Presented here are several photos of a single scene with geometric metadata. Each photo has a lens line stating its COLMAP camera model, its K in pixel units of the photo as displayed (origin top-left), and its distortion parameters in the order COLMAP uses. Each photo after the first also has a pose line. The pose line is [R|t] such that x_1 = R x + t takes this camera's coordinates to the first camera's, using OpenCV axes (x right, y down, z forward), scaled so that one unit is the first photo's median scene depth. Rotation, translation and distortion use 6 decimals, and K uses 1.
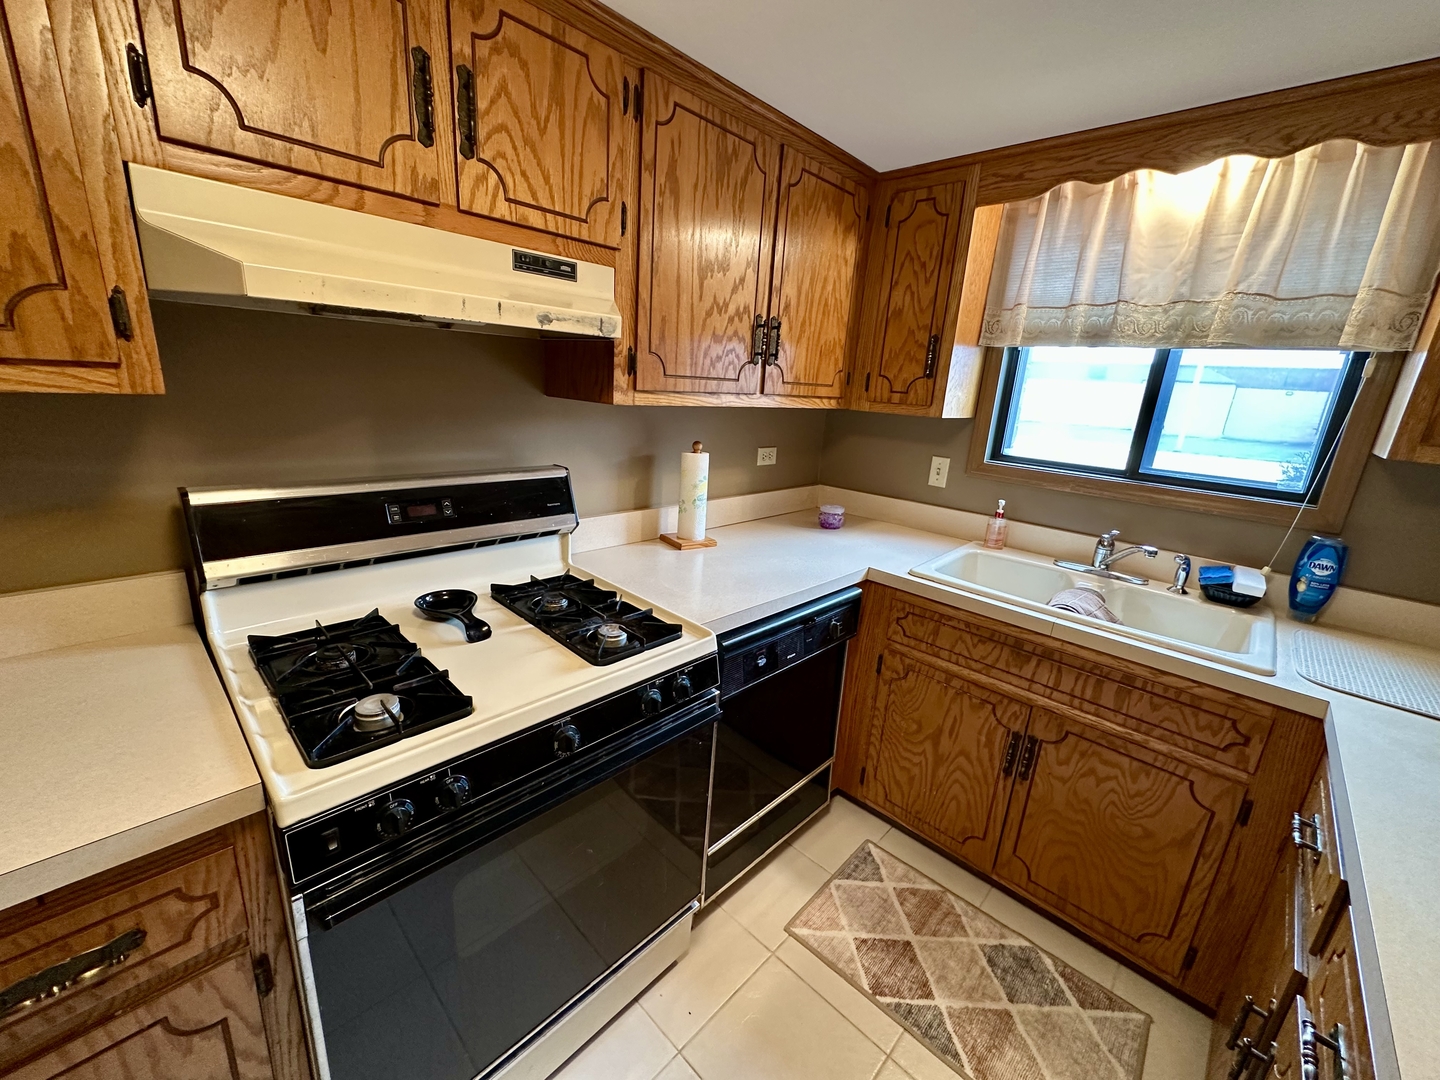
lens RADIAL K [[576.0, 0, 720.0], [0, 576.0, 540.0], [0, 0, 1]] dist [-0.002233, -0.000189]
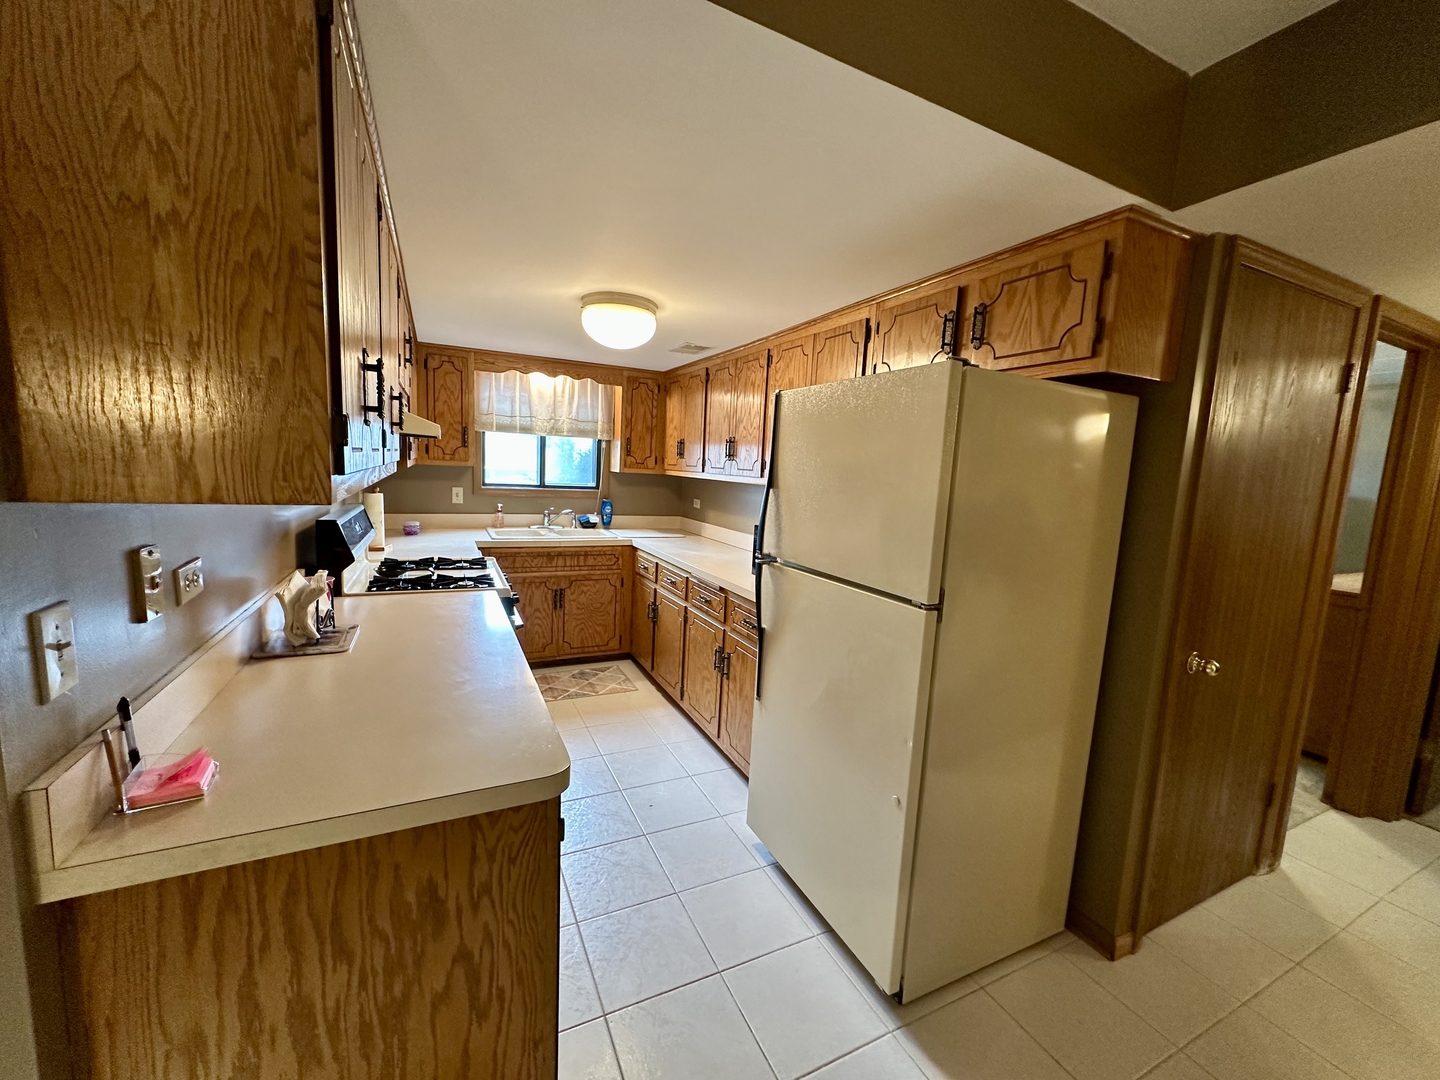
lens RADIAL K [[576.0, 0, 720.0], [0, 576.0, 540.0], [0, 0, 1]] dist [-0.002233, -0.000189]
pose [[0.354812, -0.163383, 0.920551, -1.466237], [0.224325, 0.970728, 0.085826, 0.072245], [-0.907627, 0.176051, 0.381076, -0.618883]]
